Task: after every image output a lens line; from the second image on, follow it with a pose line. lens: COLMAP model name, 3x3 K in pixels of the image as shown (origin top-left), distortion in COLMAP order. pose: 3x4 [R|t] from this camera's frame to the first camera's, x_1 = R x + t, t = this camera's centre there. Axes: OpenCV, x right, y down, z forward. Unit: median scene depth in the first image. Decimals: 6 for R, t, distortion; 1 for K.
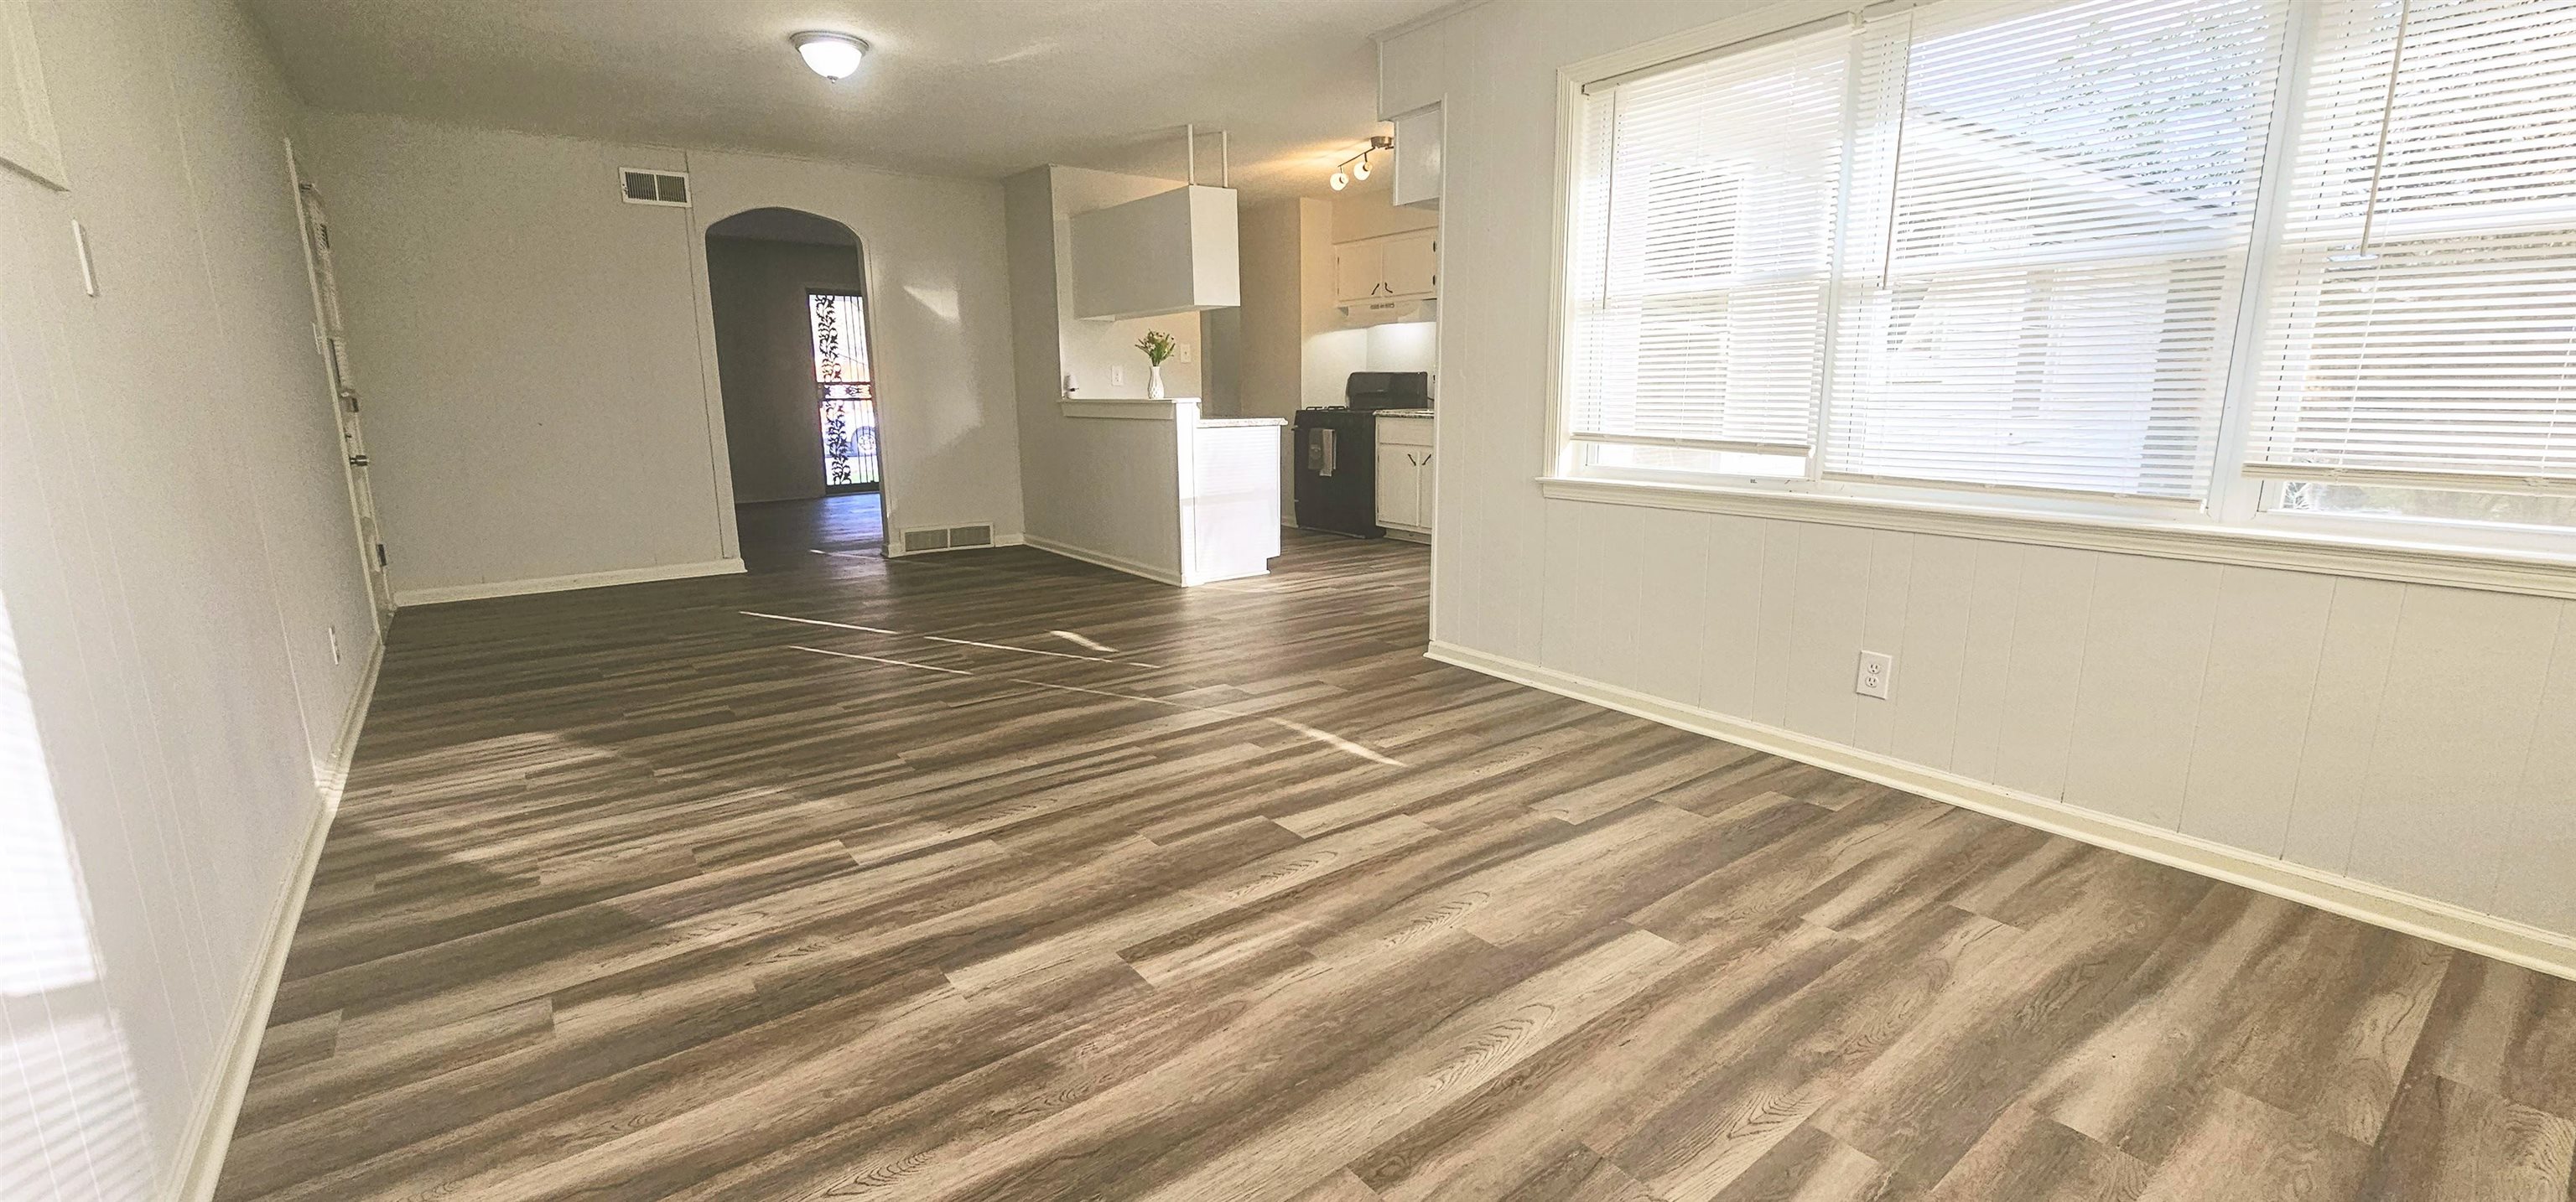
lens RADIAL K [[1053.4, 0, 1282.9], [0, 1053.4, 604.4], [0, 0, 1]] dist [-0.002918, 0.001150]
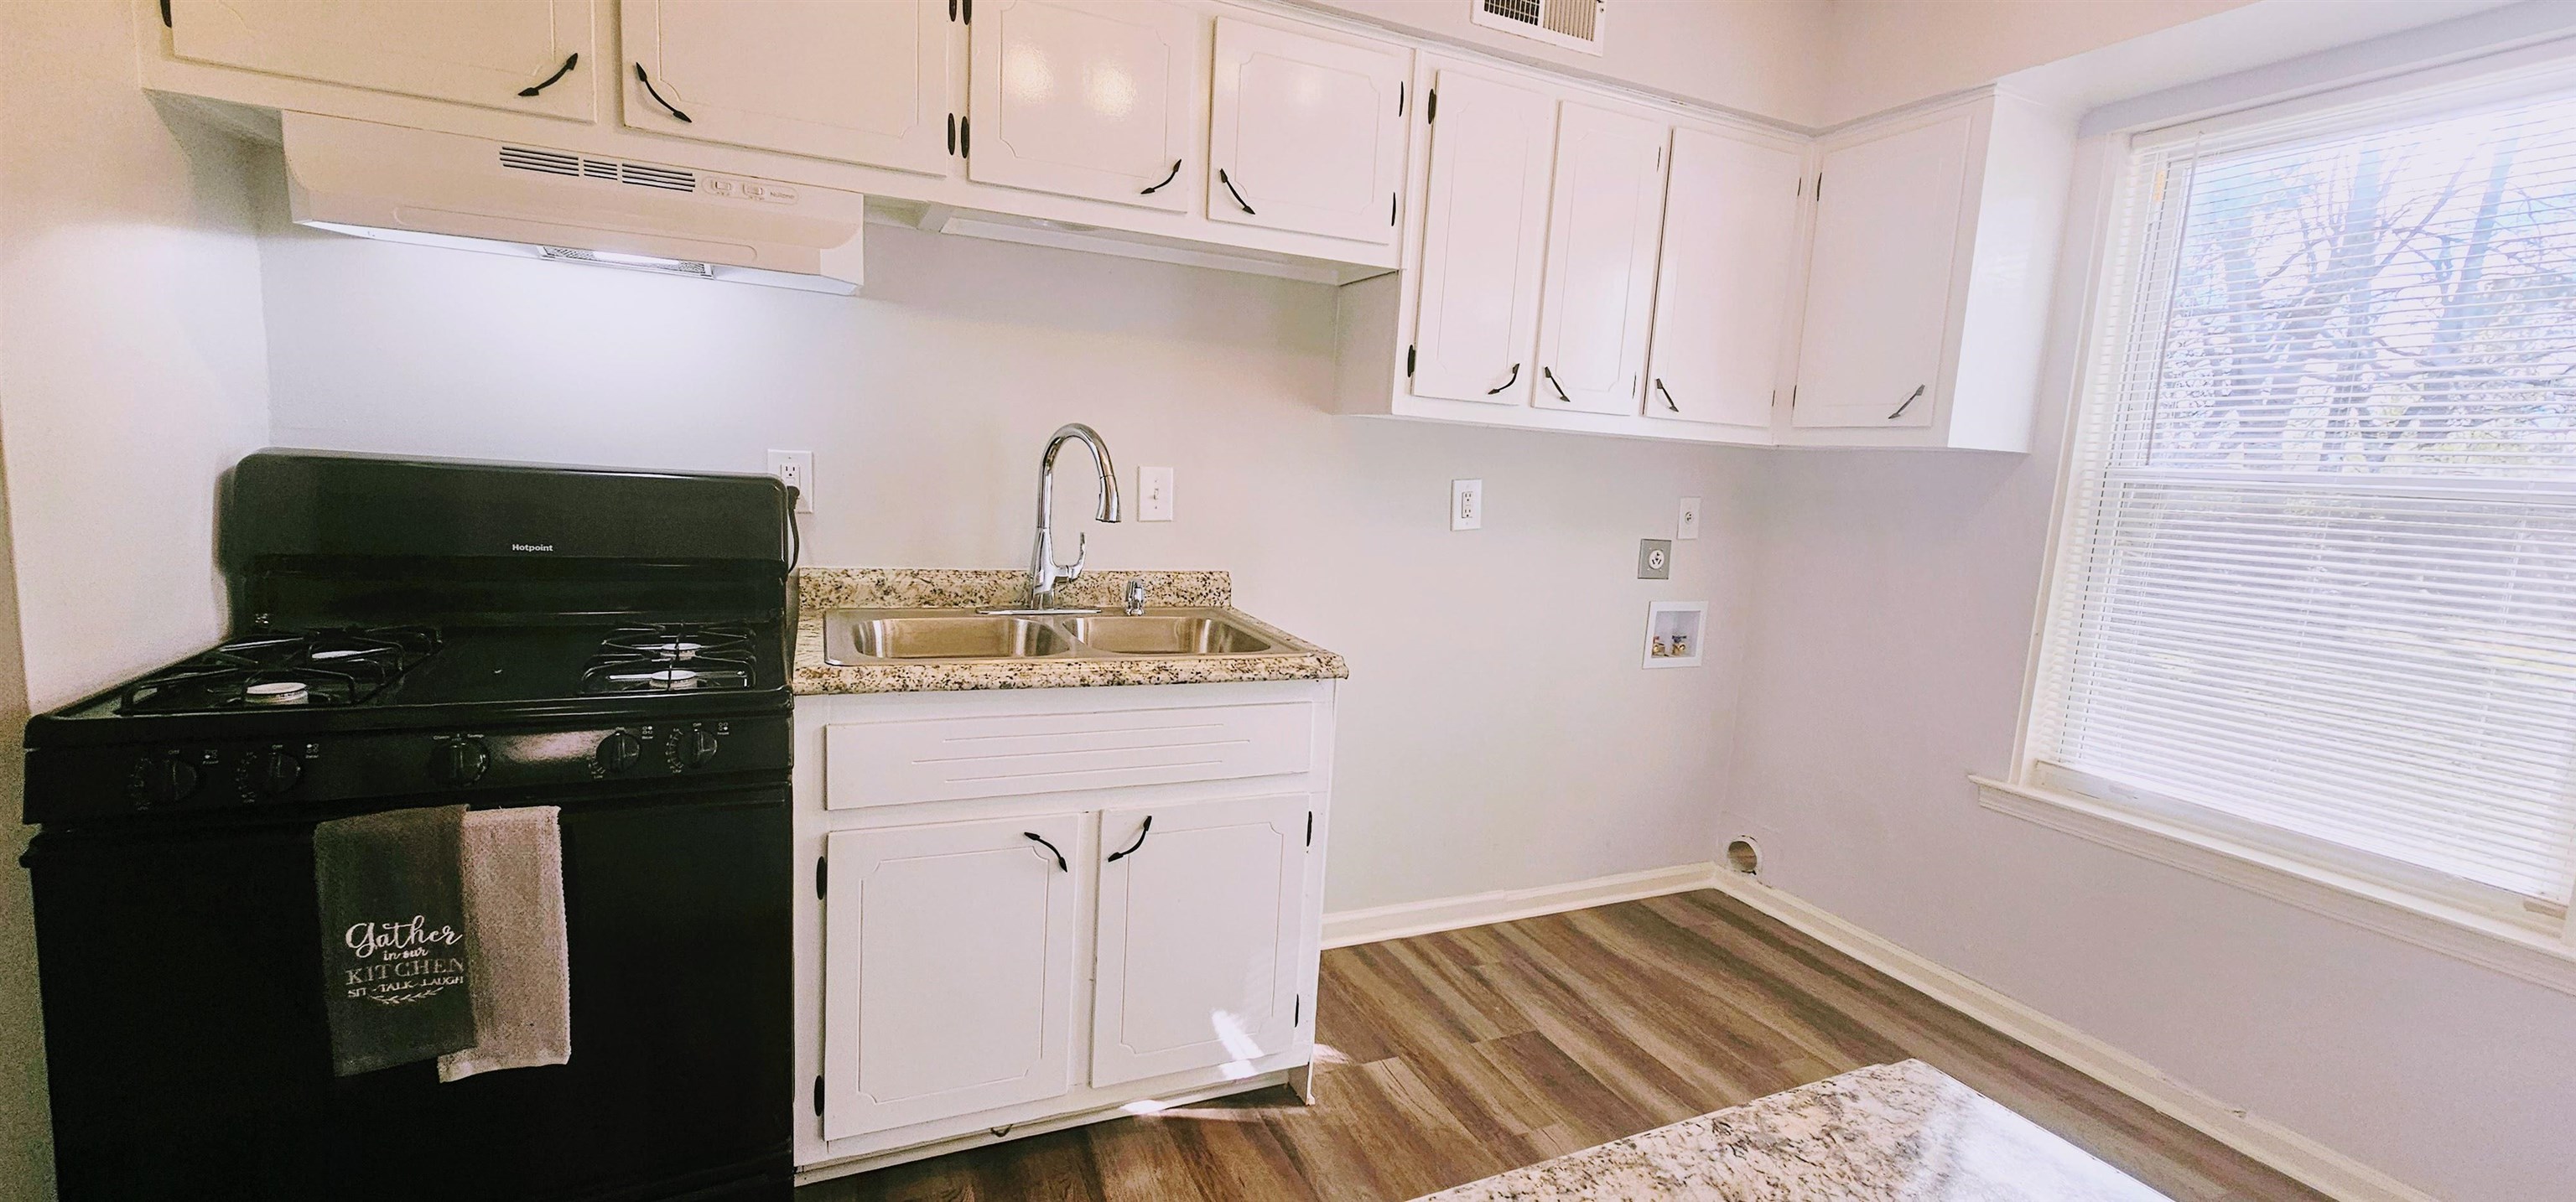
lens RADIAL K [[1053.4, 0, 1290.8], [0, 1053.4, 592.2], [0, 0, 1]] dist [-0.002918, 0.001150]
pose [[0.220177, -0.101569, 0.970158, -0.221408], [0.146476, 0.986730, 0.070062, -0.472425], [-0.964400, 0.126679, 0.232132, 2.019606]]
